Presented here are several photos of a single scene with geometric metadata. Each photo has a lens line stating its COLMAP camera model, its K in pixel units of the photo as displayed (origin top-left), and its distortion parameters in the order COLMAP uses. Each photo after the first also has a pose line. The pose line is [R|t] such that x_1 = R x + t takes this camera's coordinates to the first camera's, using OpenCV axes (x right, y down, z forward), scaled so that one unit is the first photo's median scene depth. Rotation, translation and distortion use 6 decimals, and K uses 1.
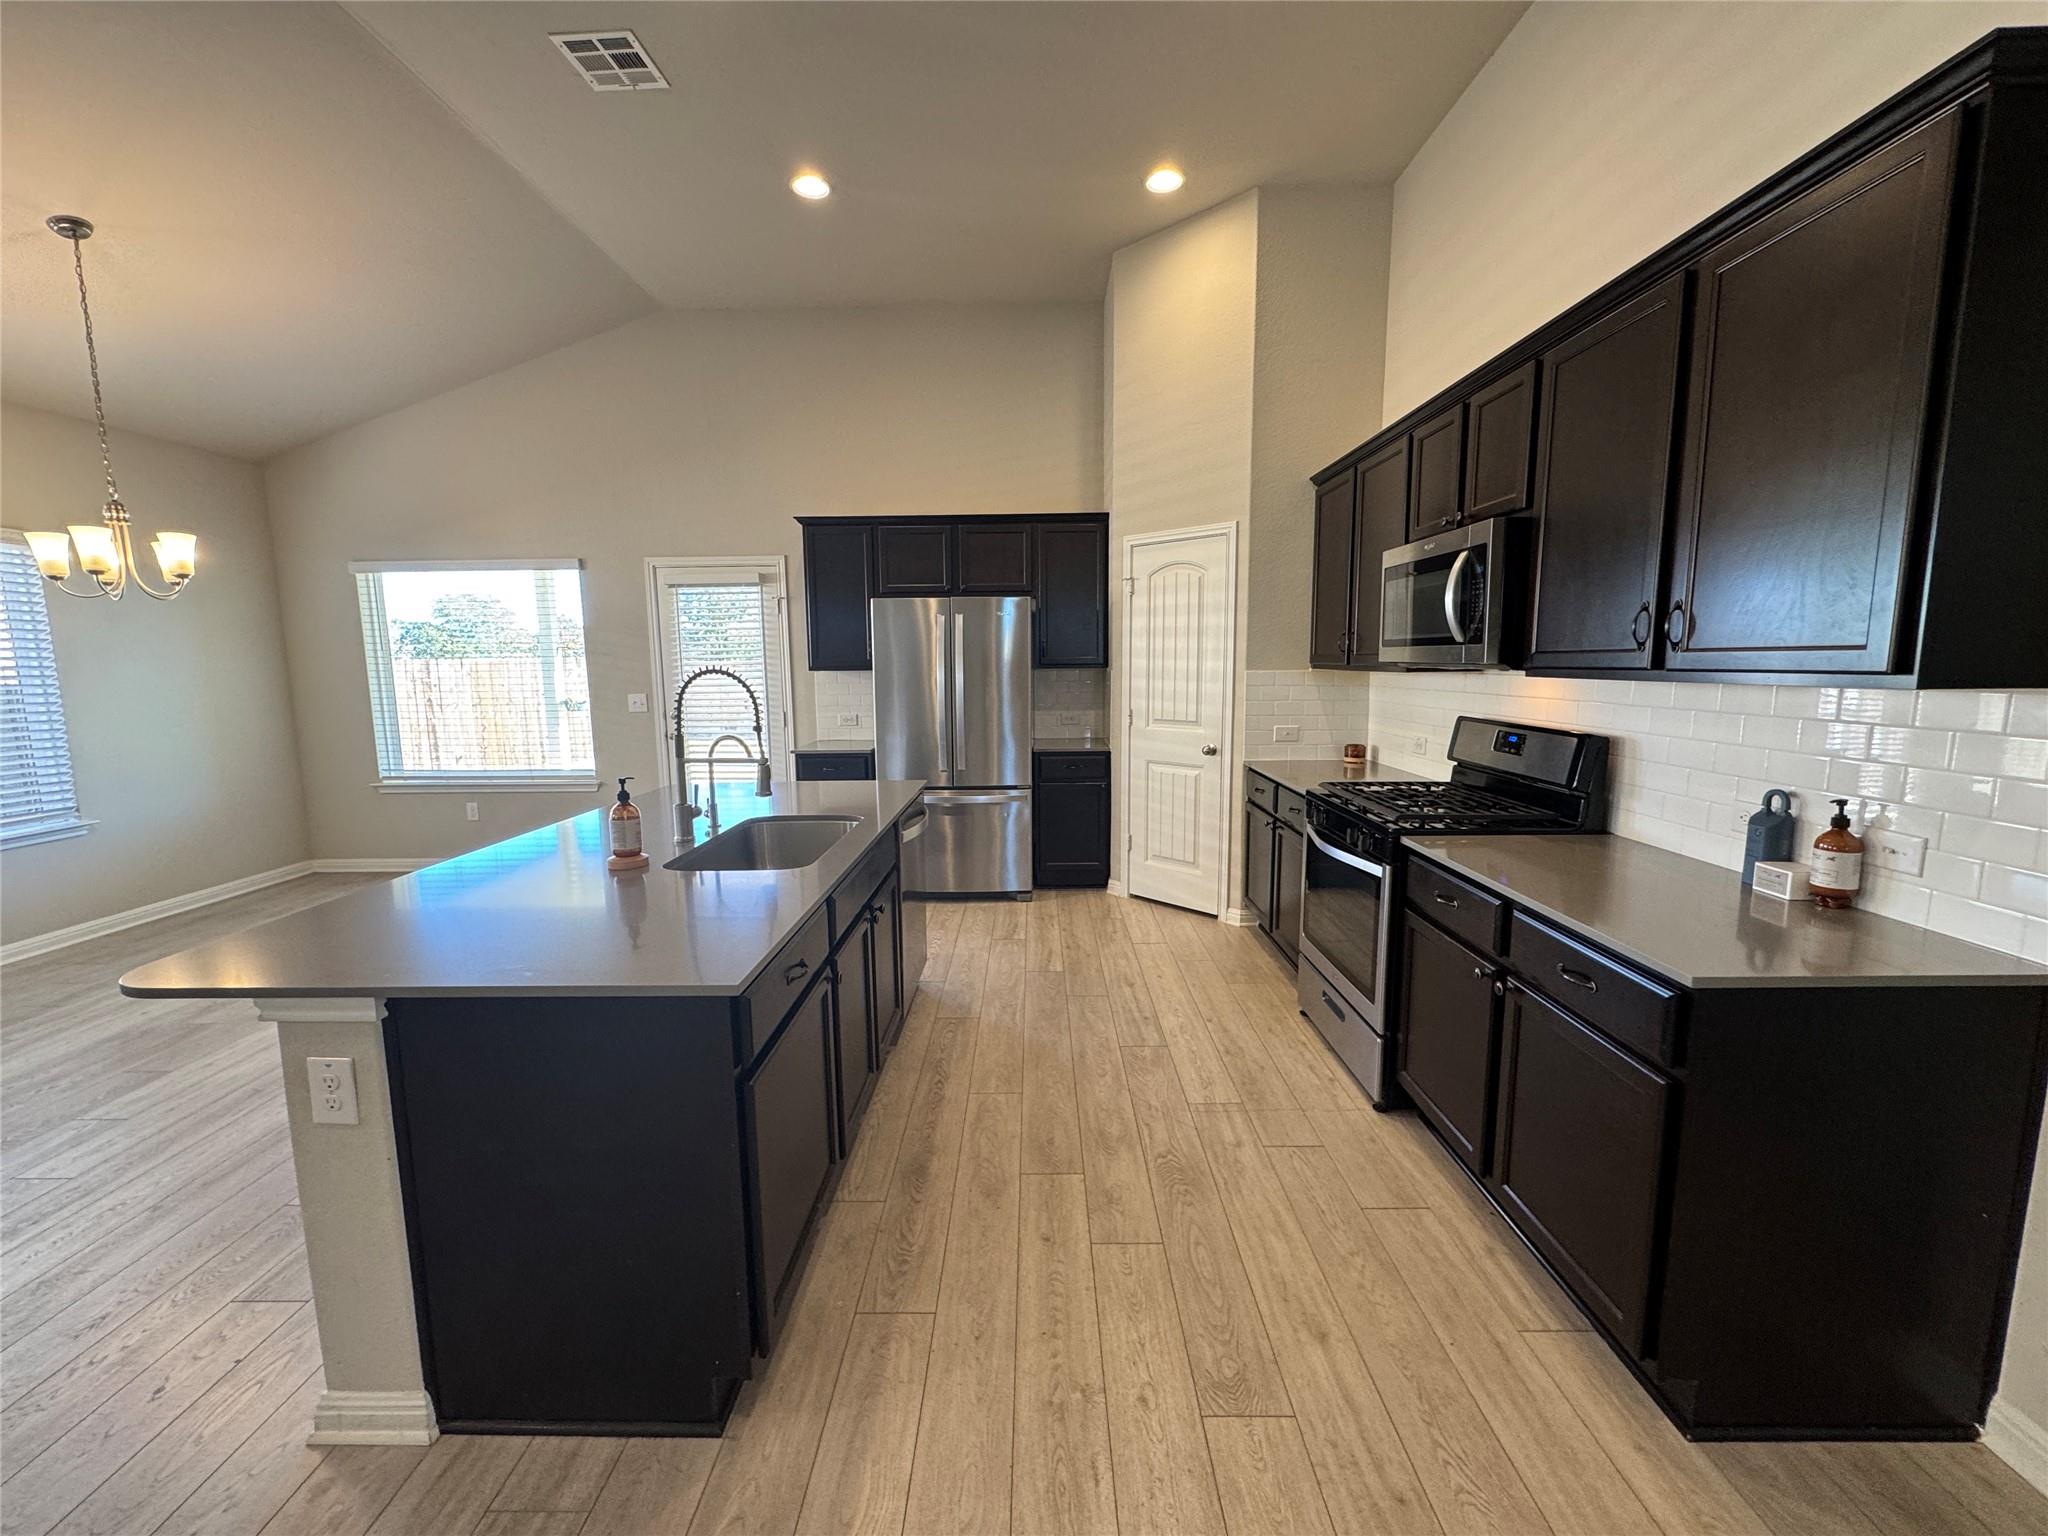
lens RADIAL K [[815.3, 0, 1027.7], [0, 815.3, 765.4], [0, 0, 1]] dist [-0.003094, 0.000263]
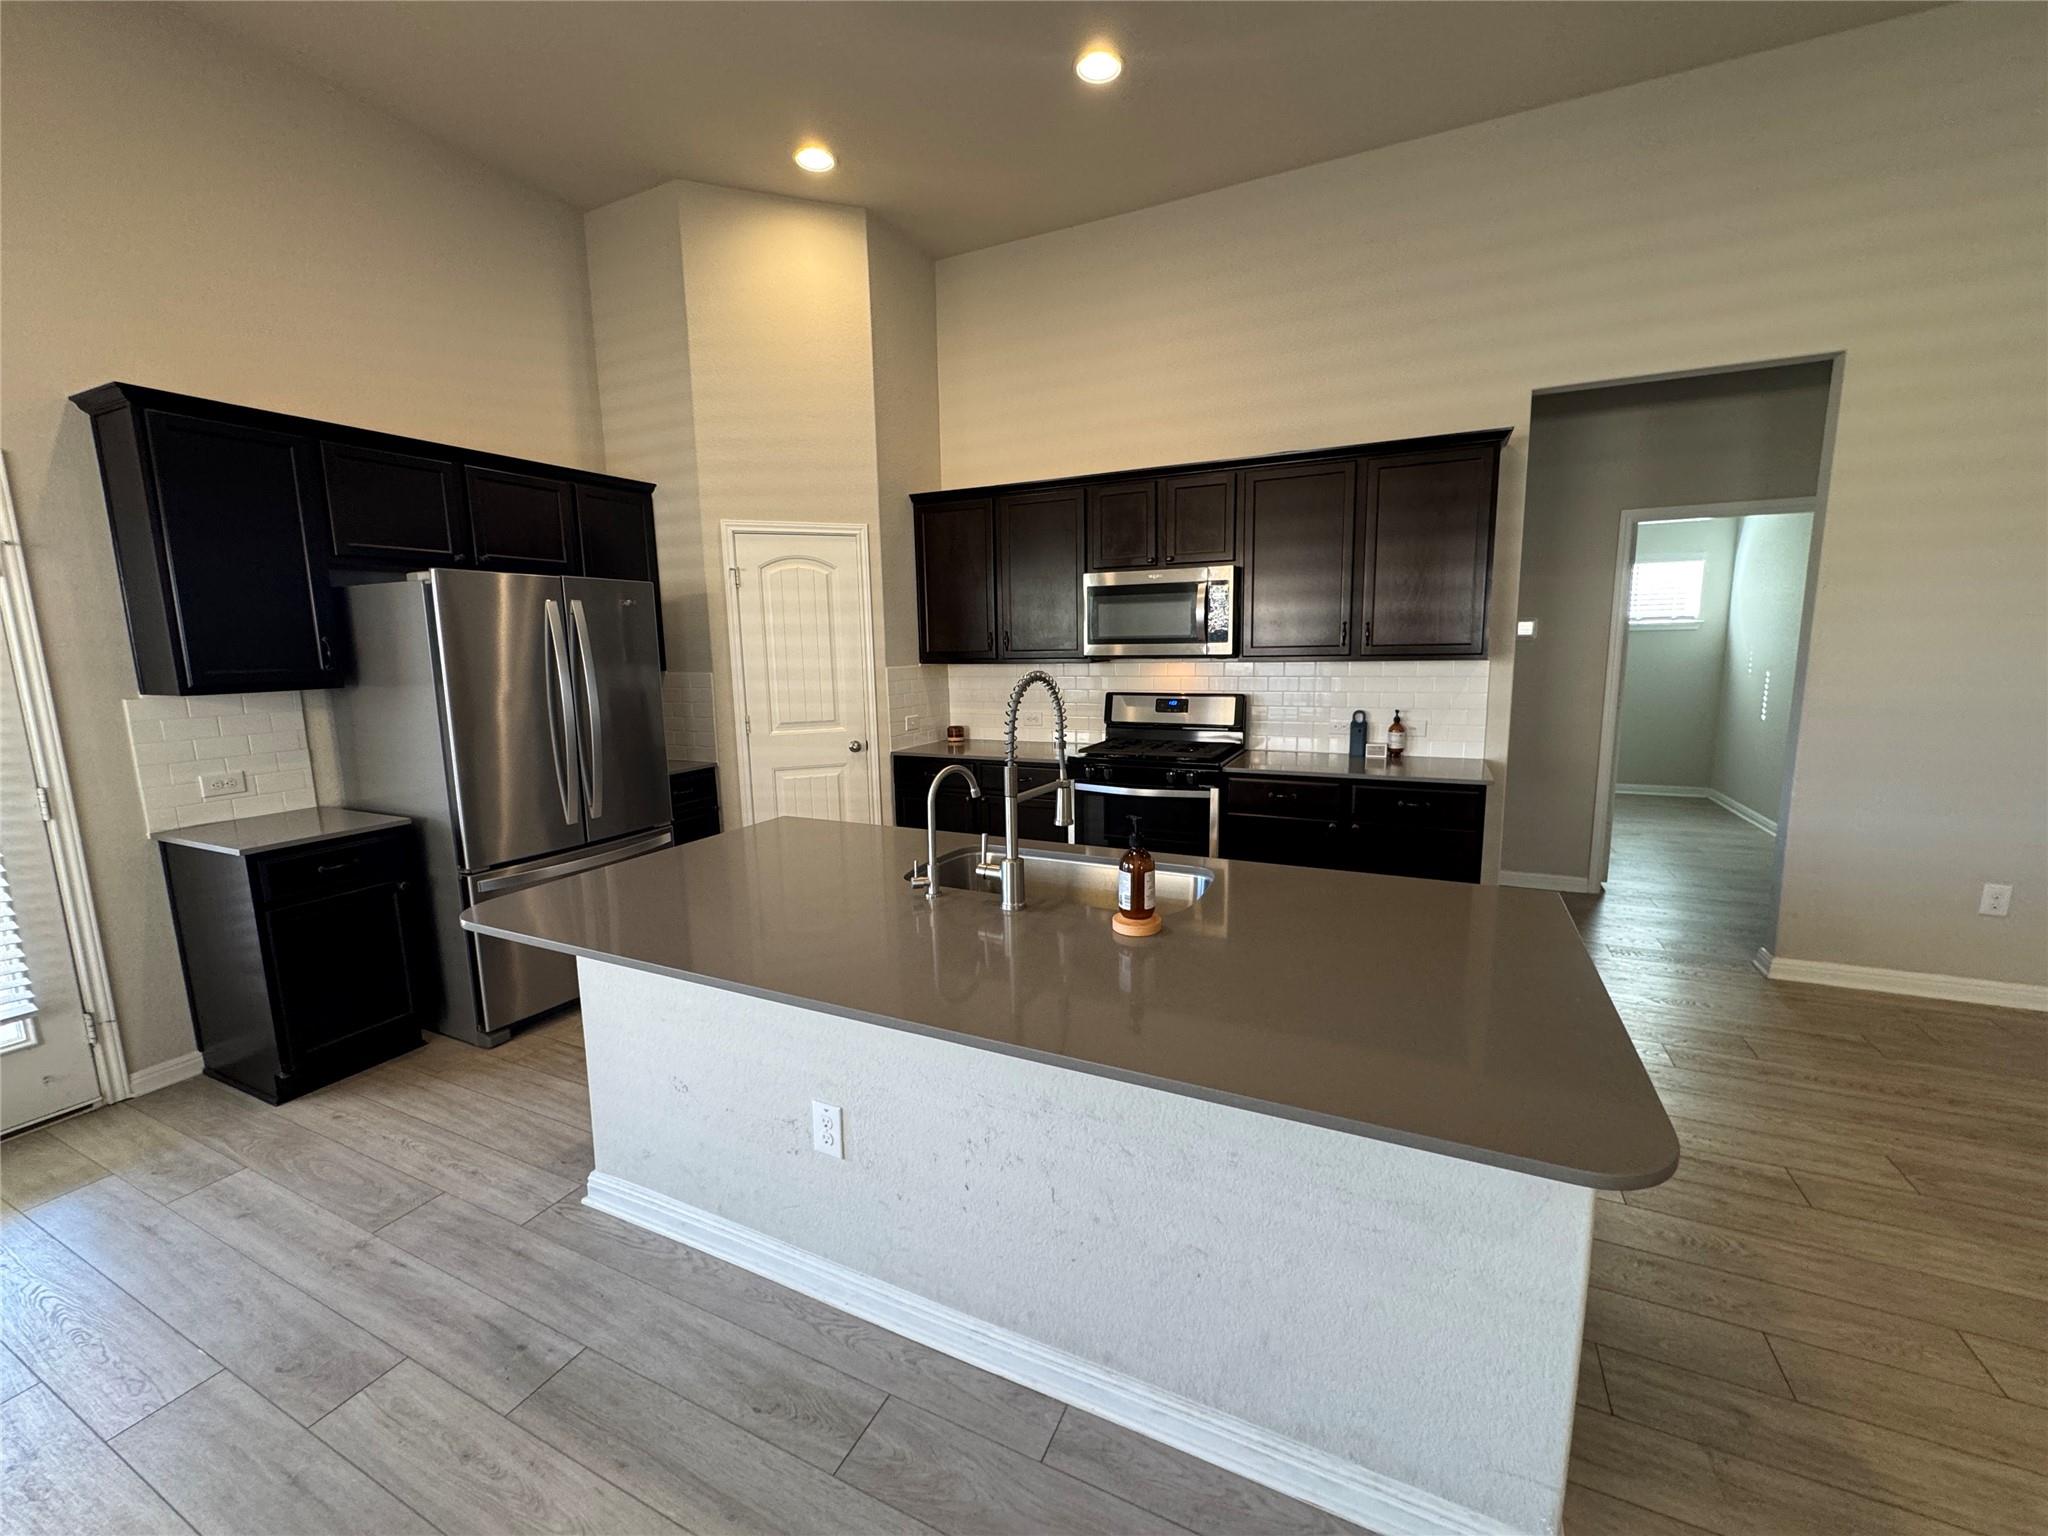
lens RADIAL K [[815.3, 0, 1026.1], [0, 815.3, 764.6], [0, 0, 1]] dist [-0.003094, 0.000263]
pose [[0.425146, -0.134858, 0.895022, -0.587130], [0.133194, 0.987394, 0.085508, -0.054208], [-0.895271, 0.082859, 0.437749, 0.359603]]
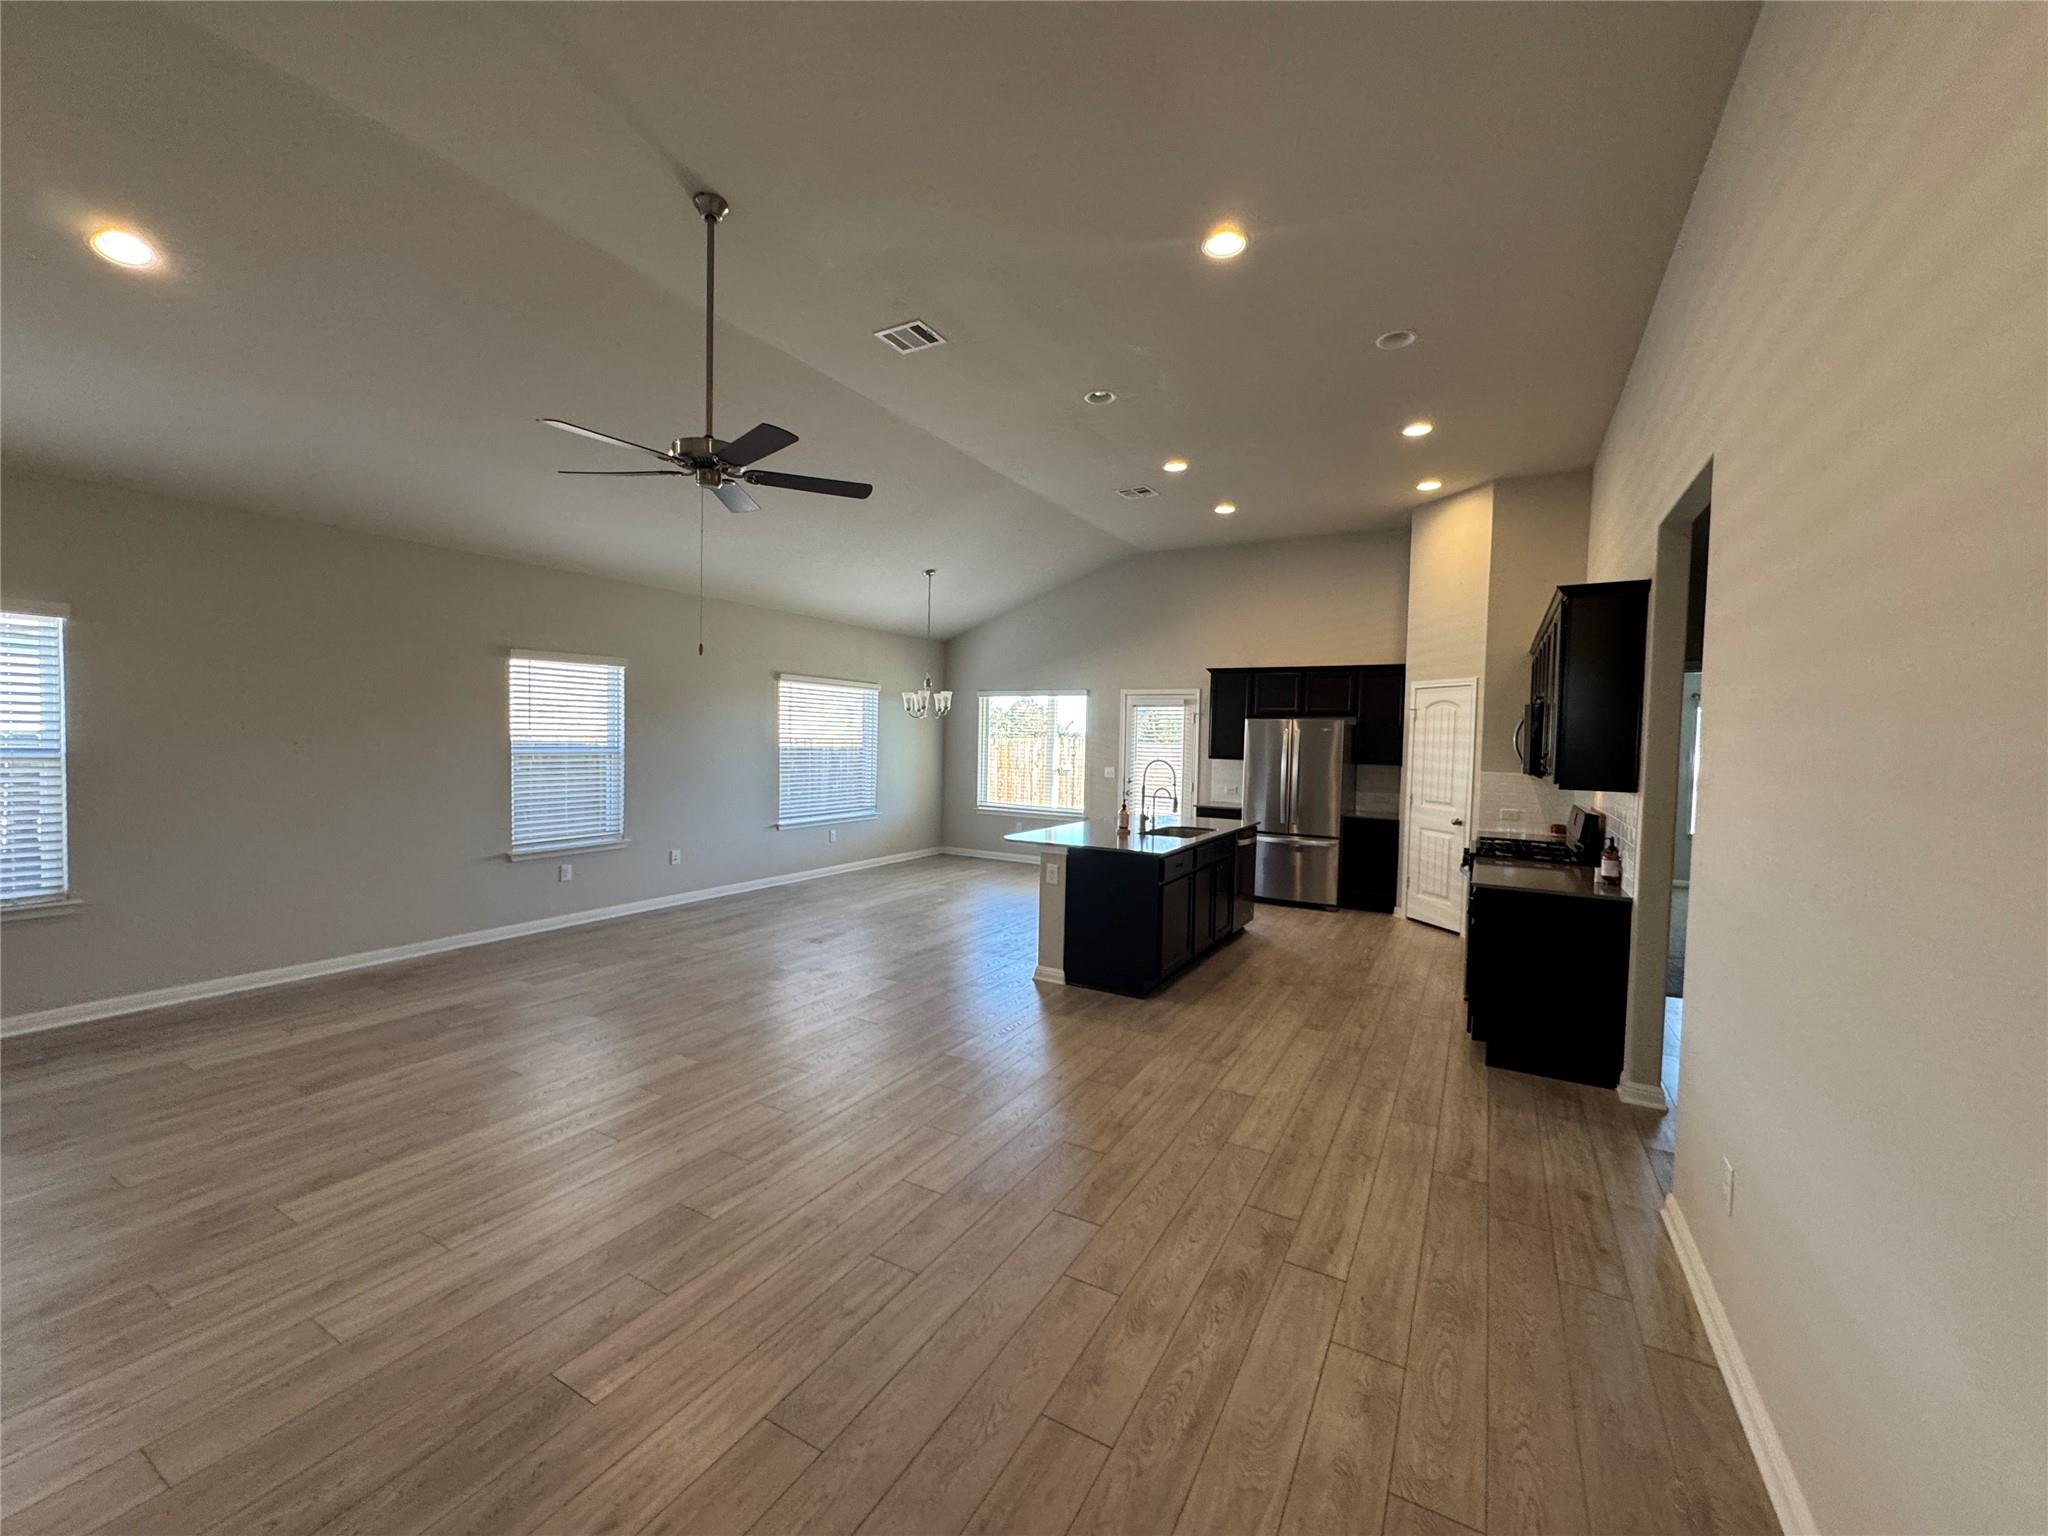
lens RADIAL K [[815.3, 0, 1027.5], [0, 815.3, 765.6], [0, 0, 1]] dist [-0.003094, 0.000263]
pose [[0.873691, 0.047234, -0.484183, 0.248815], [-0.094281, 0.992846, -0.073271, 0.063309], [0.477258, 0.109665, 0.871893, -0.721583]]
